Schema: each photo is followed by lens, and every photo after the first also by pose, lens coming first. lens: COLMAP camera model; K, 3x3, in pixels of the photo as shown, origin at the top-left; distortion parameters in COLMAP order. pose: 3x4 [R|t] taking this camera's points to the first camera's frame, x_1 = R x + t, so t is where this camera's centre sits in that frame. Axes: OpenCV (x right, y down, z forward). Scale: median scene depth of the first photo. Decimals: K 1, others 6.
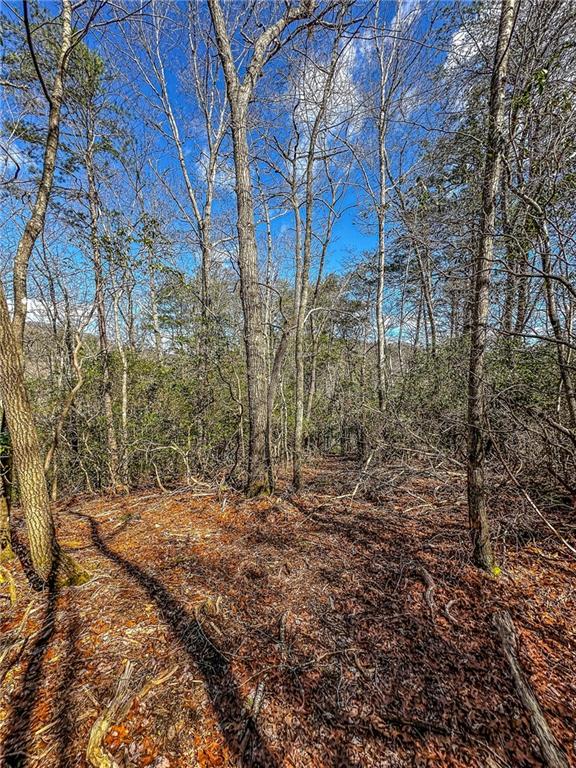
lens RADIAL K [[306.7, 0, 287.1], [0, 306.7, 382.9], [0, 0, 1]] dist [-0.003060, 0.000524]
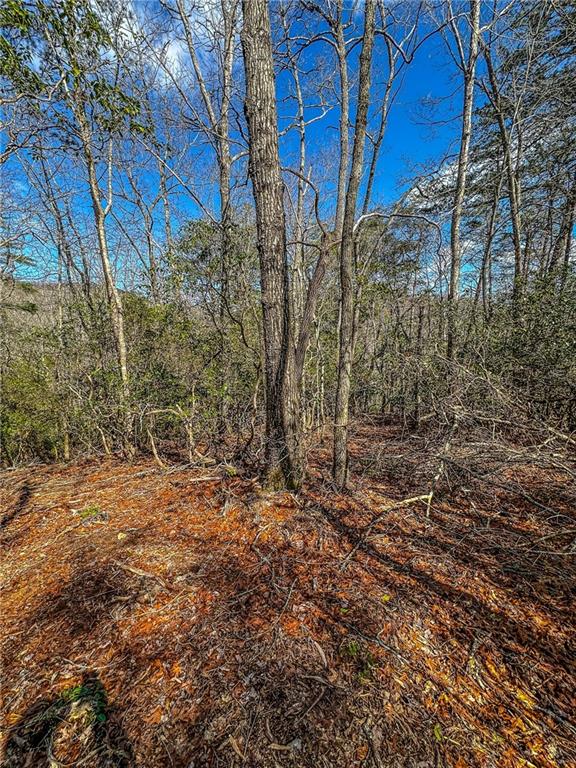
lens RADIAL K [[306.7, 0, 287.8], [0, 306.7, 385.8], [0, 0, 1]] dist [-0.003060, 0.000524]
pose [[0.993429, 0.009361, -0.114063, -0.002874], [0.007470, 0.989221, 0.146243, 0.027311], [0.114202, -0.146134, 0.982651, 0.200401]]
